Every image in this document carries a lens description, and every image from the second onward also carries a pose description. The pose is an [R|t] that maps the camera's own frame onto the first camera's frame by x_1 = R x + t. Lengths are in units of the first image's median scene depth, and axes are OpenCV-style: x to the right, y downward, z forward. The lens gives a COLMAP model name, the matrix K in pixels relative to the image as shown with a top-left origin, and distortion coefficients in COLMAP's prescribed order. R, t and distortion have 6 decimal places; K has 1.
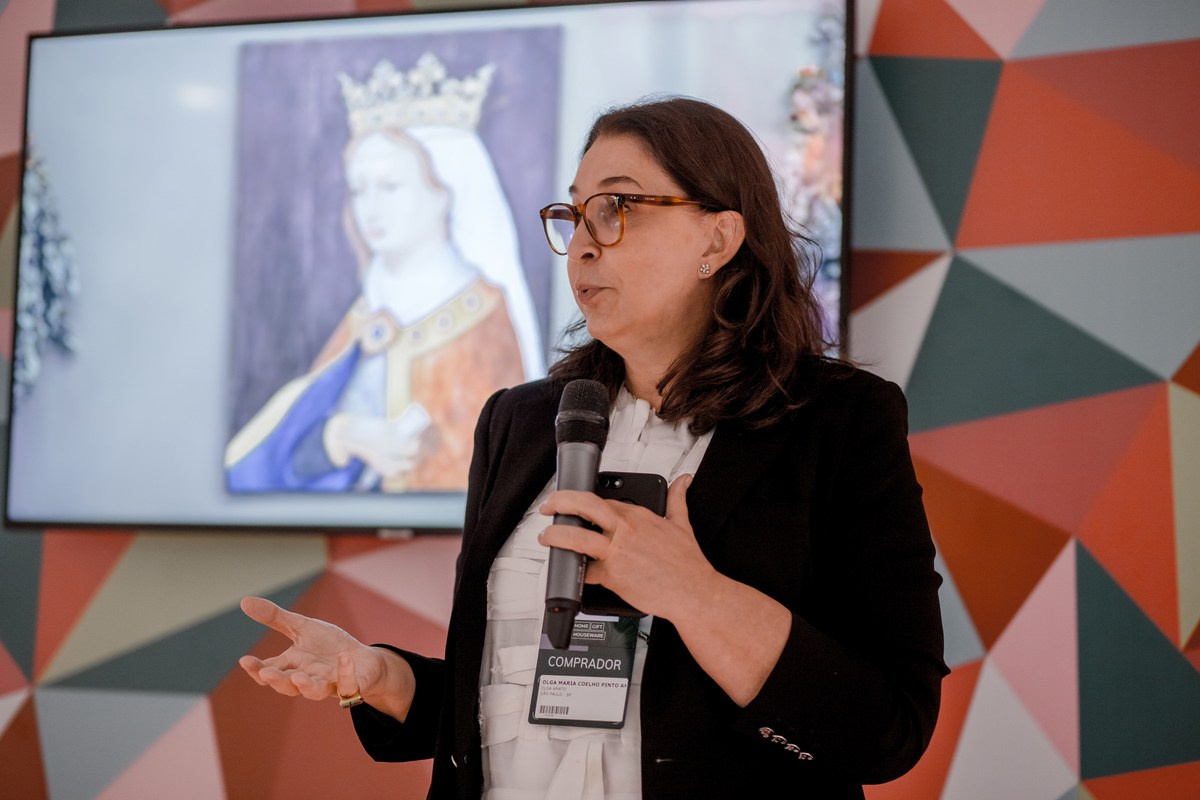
lens RADIAL K [[2979.2, 0, 599.0], [0, 2979.2, 404.6], [0, 0, 1]] dist [-0.088366, 0.000000]
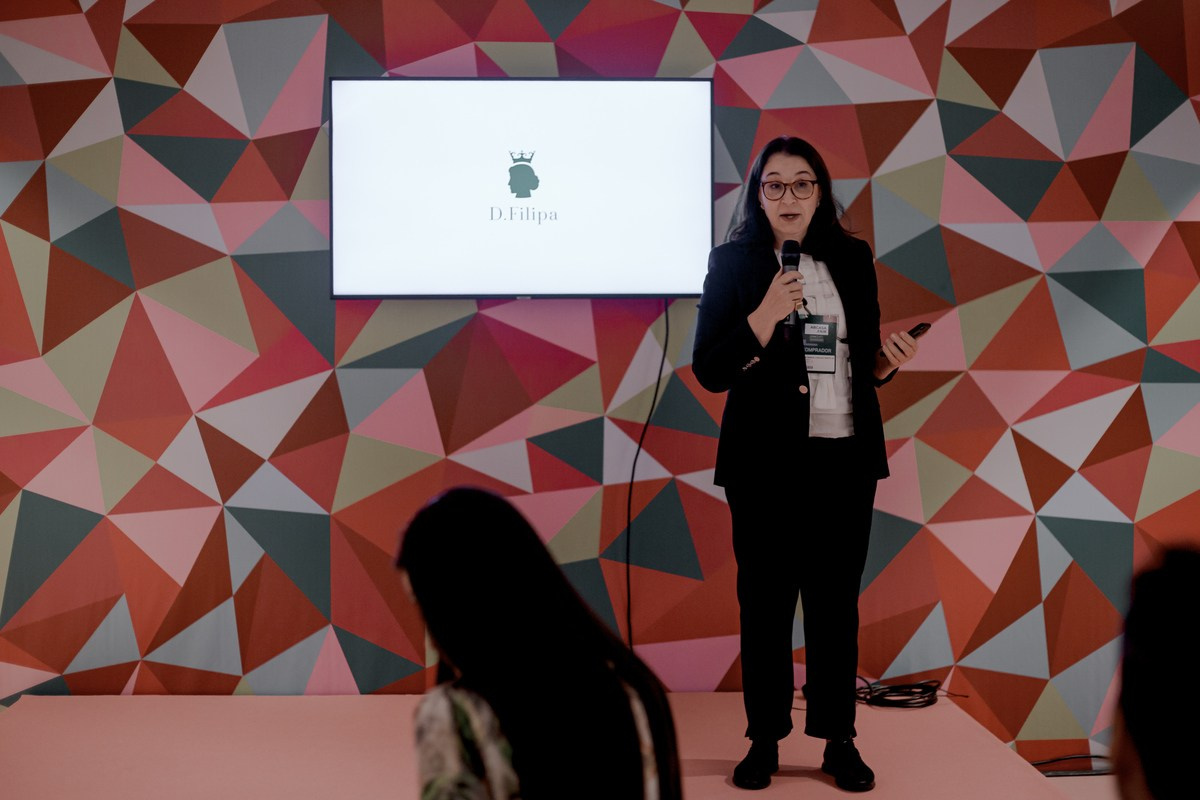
lens RADIAL K [[1696.2, 0, 610.1], [0, 1696.2, 383.7], [0, 0, 1]] dist [-0.095414, 0.000000]
pose [[0.892333, -0.048738, 0.448739, -0.623178], [-0.004948, 0.993038, 0.117694, -0.048962], [-0.451351, -0.107242, 0.885879, -0.251422]]
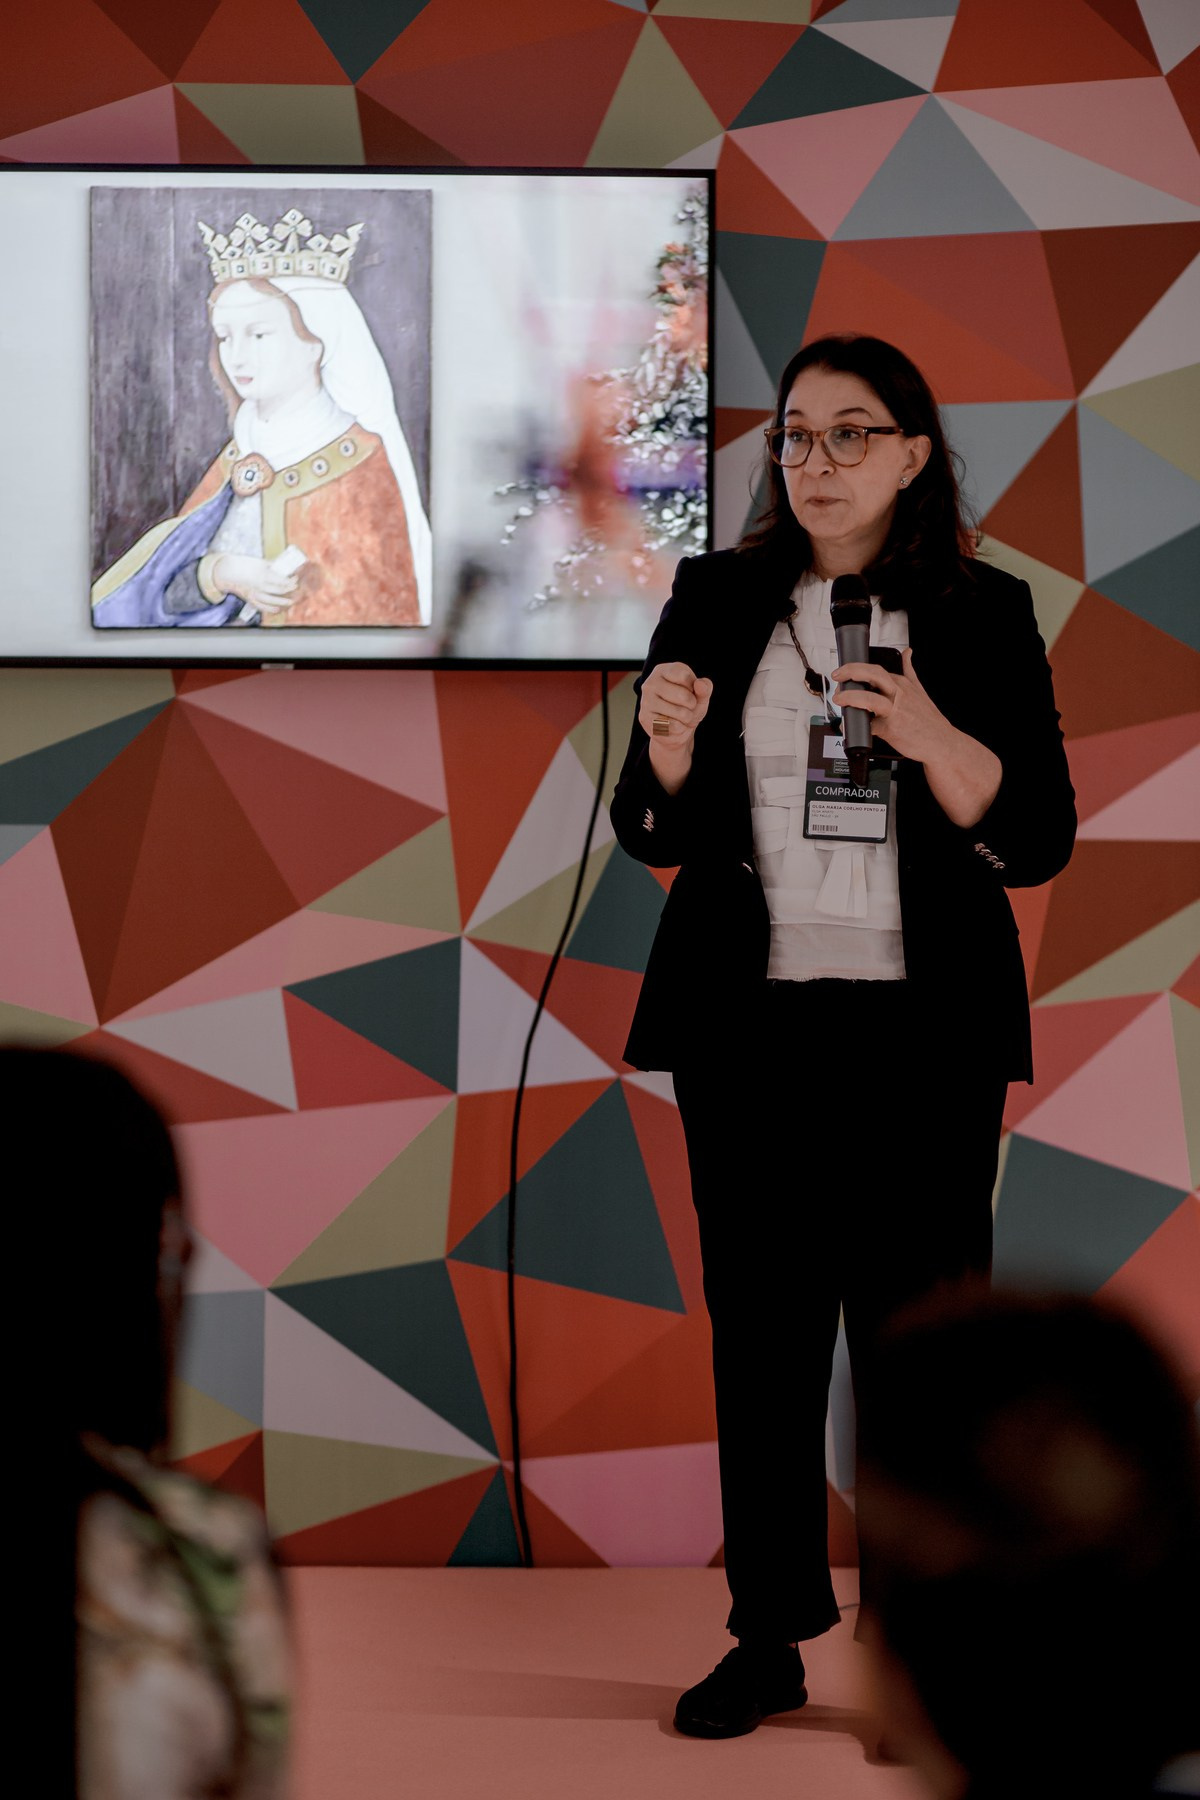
lens RADIAL K [[4468.8, 0, 618.4], [0, 4468.8, 884.3], [0, 0, 1]] dist [-0.088366, 0.000000]
pose [[0.897397, -0.042462, 0.439175, -0.661420], [-0.013972, 0.992125, 0.124472, -0.079672], [-0.441002, -0.117837, 0.889737, -0.480085]]
